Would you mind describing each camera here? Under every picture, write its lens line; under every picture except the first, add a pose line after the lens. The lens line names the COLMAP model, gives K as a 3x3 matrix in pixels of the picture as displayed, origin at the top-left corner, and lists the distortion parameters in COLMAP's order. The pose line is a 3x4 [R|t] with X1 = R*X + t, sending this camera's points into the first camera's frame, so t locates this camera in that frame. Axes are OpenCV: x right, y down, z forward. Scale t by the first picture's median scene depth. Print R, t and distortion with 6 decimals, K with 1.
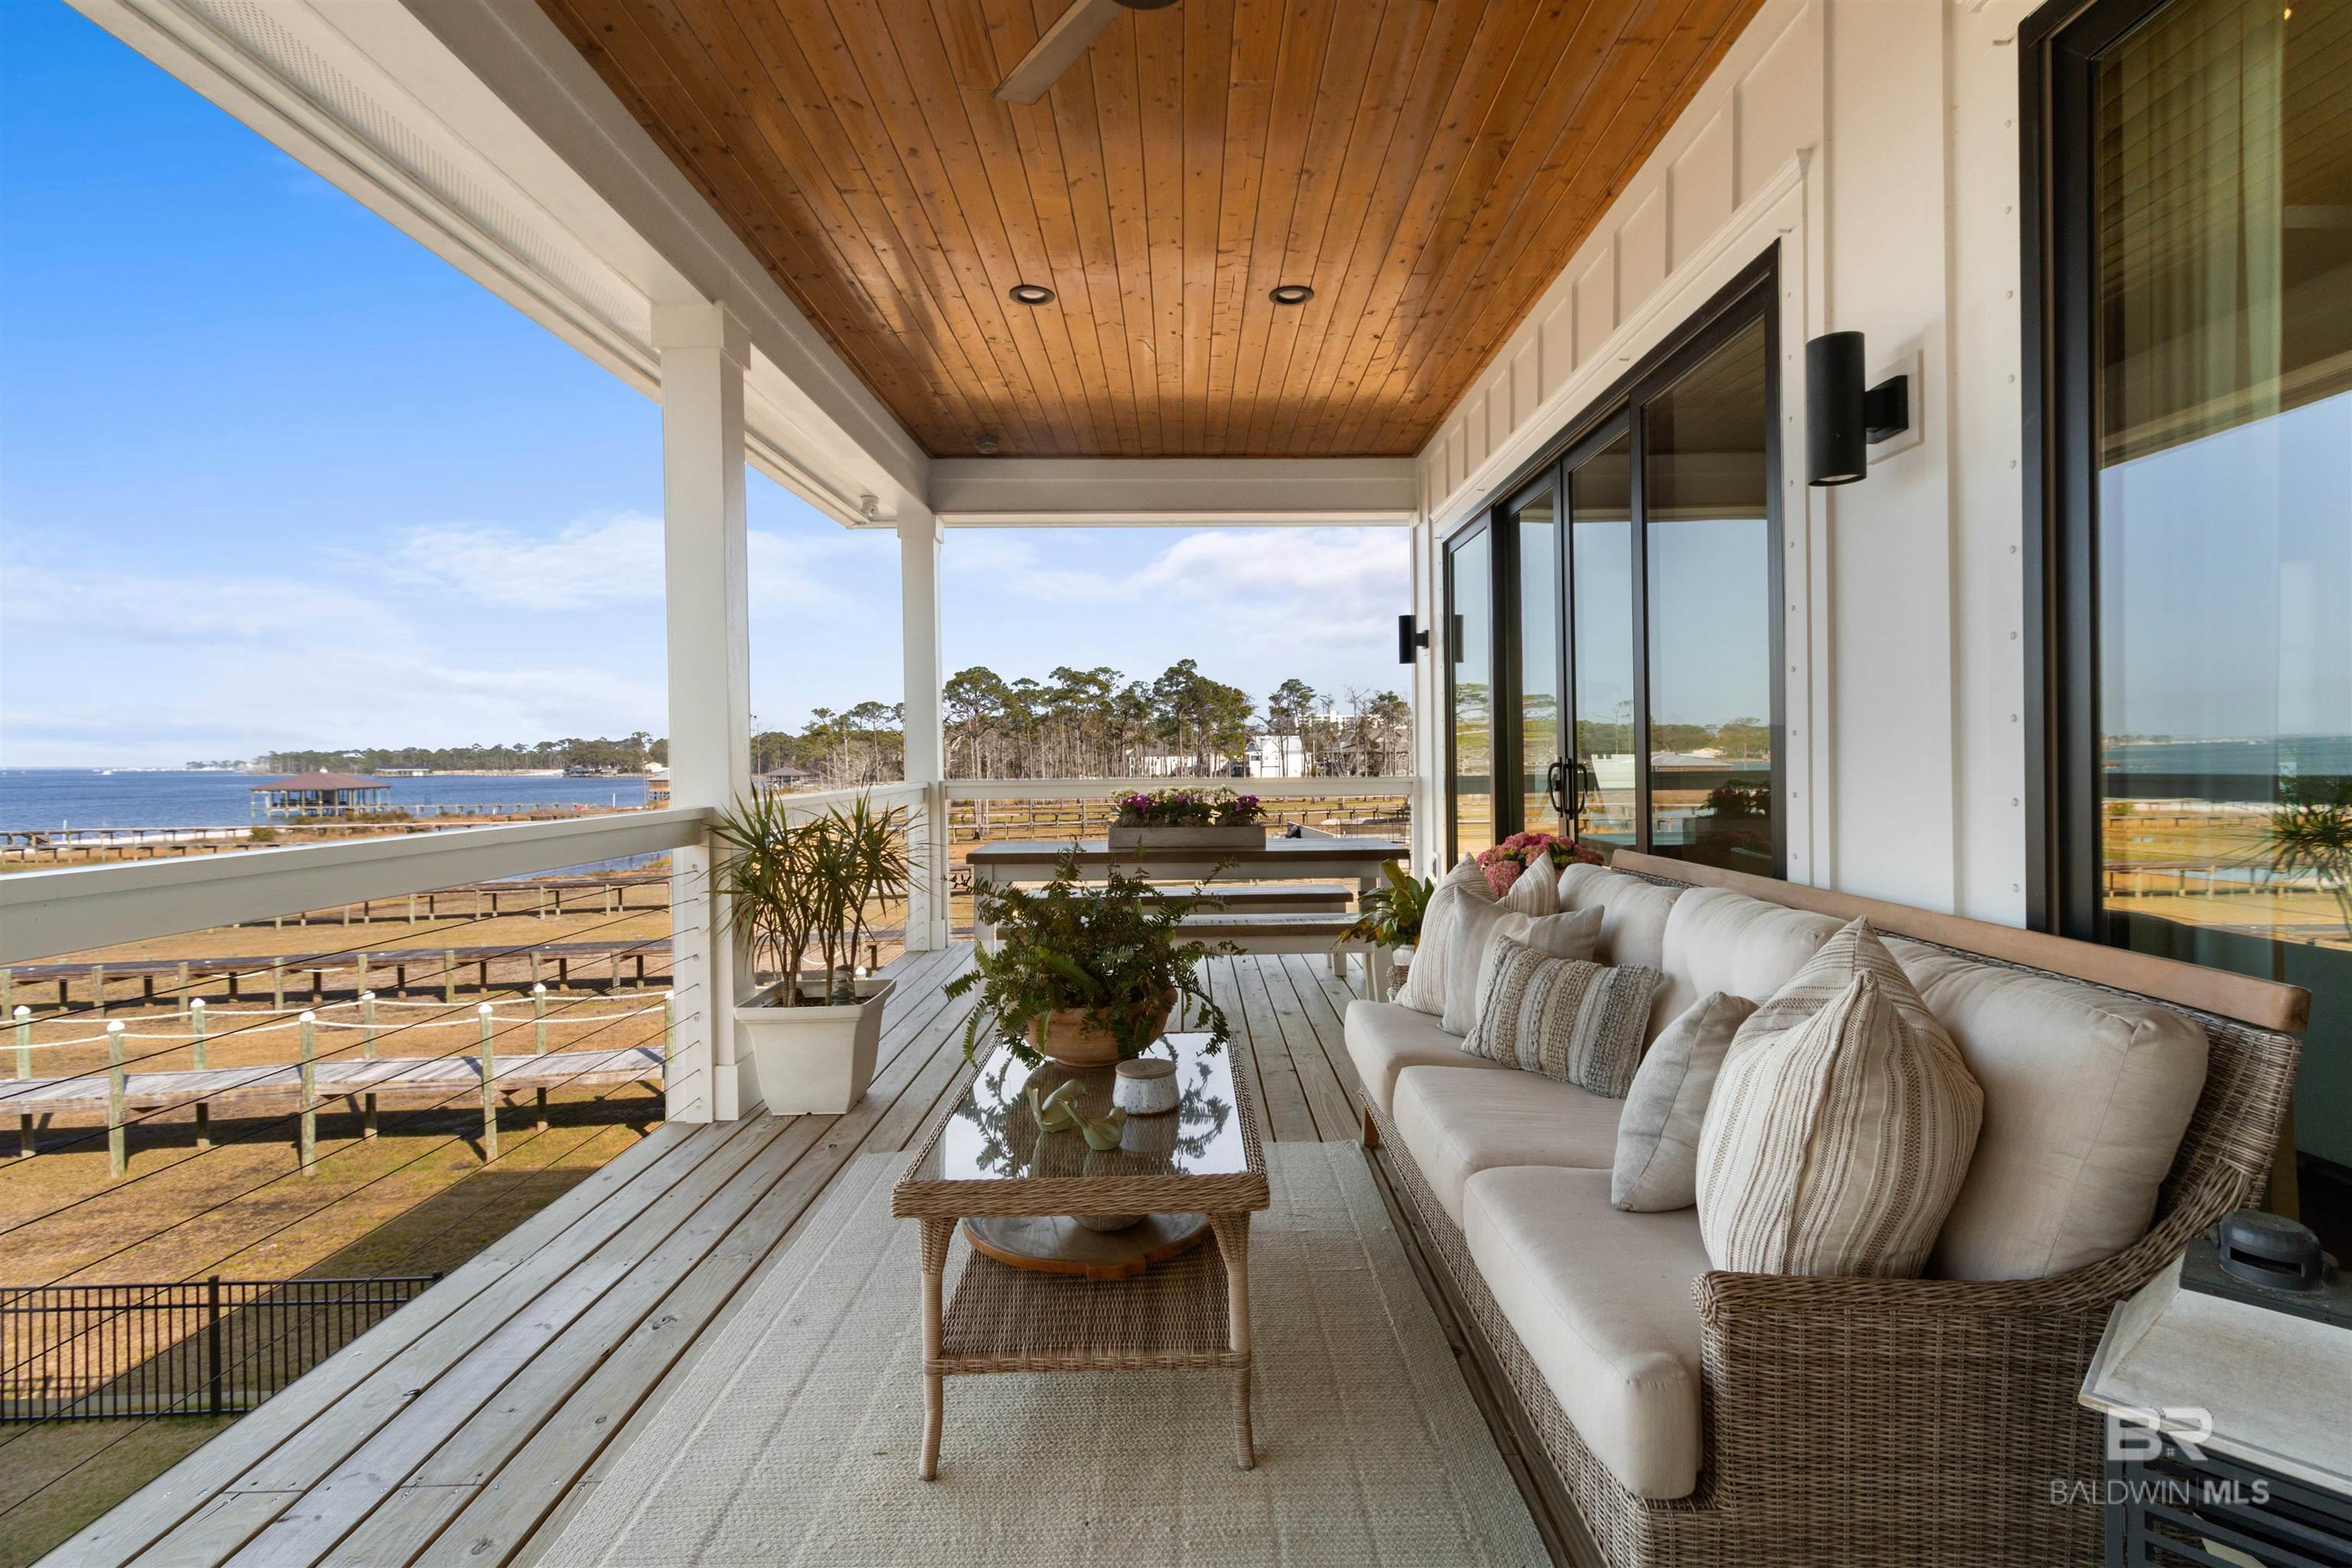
lens RADIAL K [[1096.4, 0, 1187.5], [0, 1096.4, 777.9], [0, 0, 1]] dist [0.005303, 0.000119]
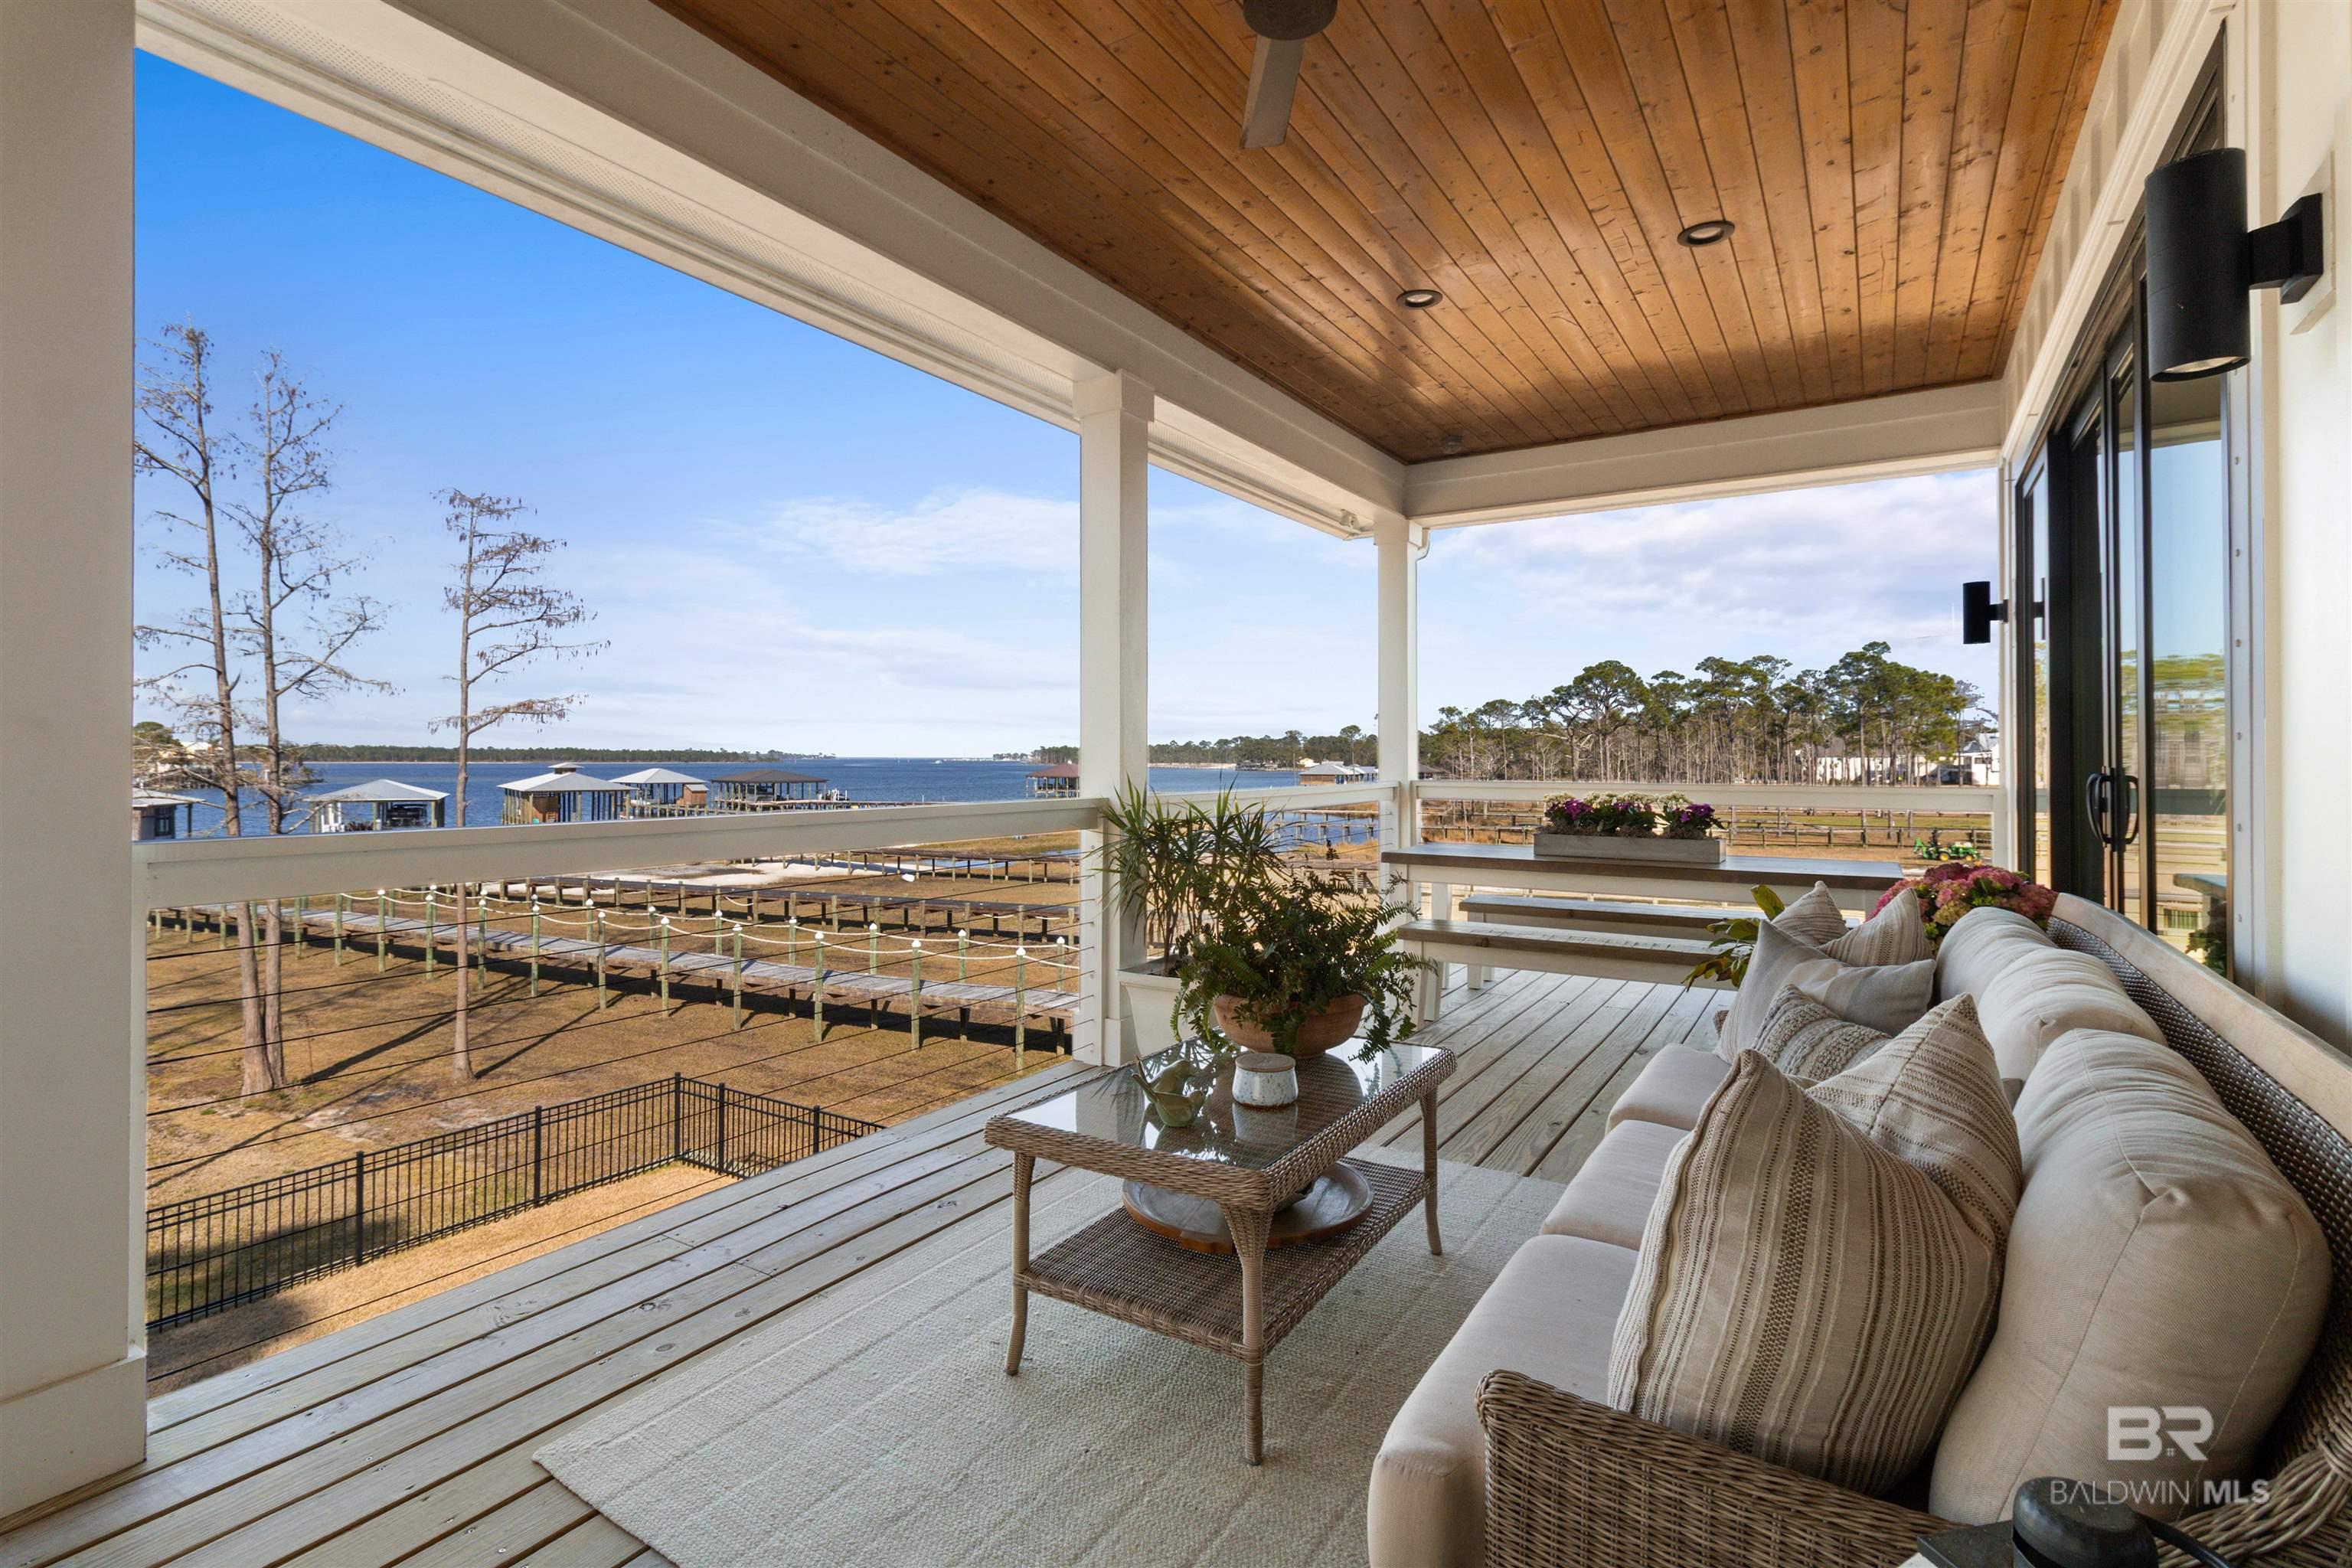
lens RADIAL K [[1100.5, 0, 1176.8], [0, 1100.5, 760.5], [0, 0, 1]] dist [0.005602, -0.000620]
pose [[0.837152, 0.011542, -0.546849, 0.154733], [-0.019199, 0.999781, -0.008288, -0.003112], [0.546634, 0.017437, 0.837190, 0.027762]]
